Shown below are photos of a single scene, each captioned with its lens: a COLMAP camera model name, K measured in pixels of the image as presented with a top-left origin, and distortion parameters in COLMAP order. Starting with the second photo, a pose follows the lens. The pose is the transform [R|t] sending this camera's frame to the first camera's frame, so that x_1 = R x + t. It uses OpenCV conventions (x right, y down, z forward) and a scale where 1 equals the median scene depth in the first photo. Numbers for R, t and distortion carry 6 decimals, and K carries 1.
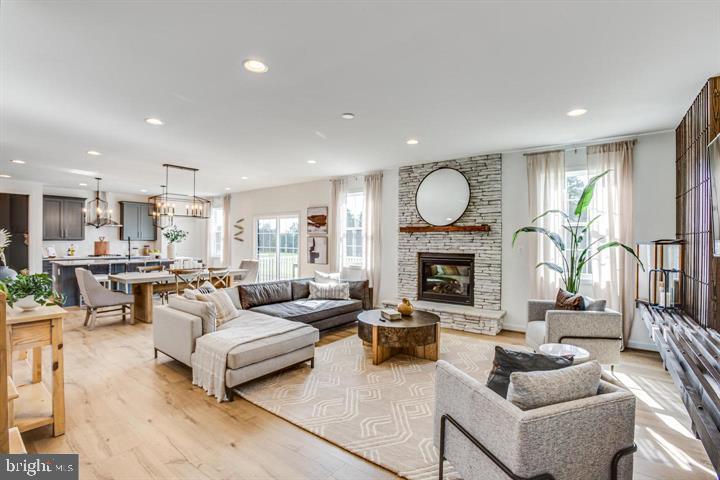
lens RADIAL K [[328.5, 0, 360.0], [0, 328.5, 240.0], [0, 0, 1]] dist [-0.060752, 0.000139]
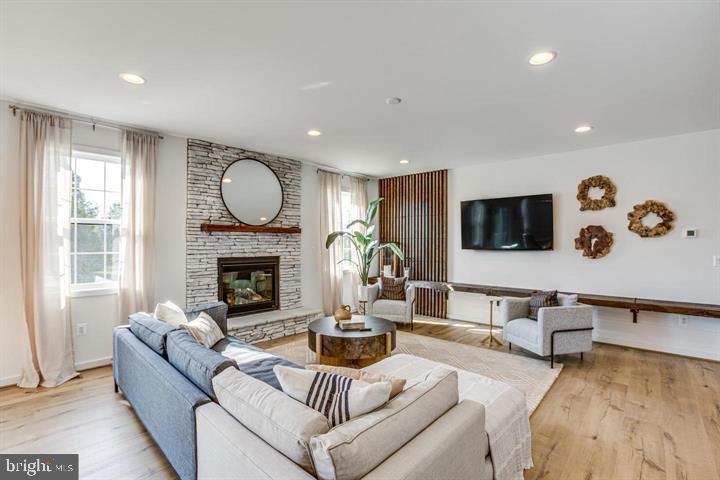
lens RADIAL K [[344.2, 0, 354.8], [0, 344.2, 240.0], [0, 0, 1]] dist [-0.034475, -0.000396]
pose [[0.117594, 0.003281, 0.993056, -0.586271], [-0.003349, 0.999990, -0.002908, -0.003084], [-0.993056, -0.002984, 0.117603, 0.589625]]
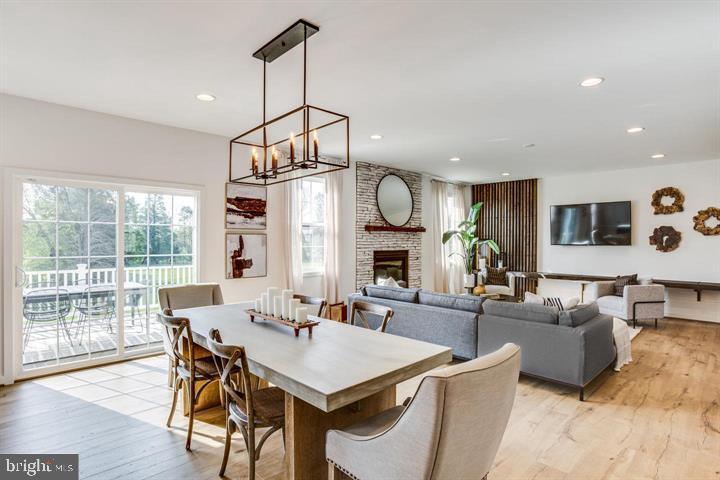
lens RADIAL K [[377.4, 0, 360.0], [0, 377.4, 240.0], [0, 0, 1]] dist [-0.030788, 0.000664]
pose [[0.163122, -0.006641, 0.986583, -0.985864], [-0.003725, 0.999966, 0.007347, -0.004637], [-0.986599, -0.004874, 0.163092, 0.855831]]
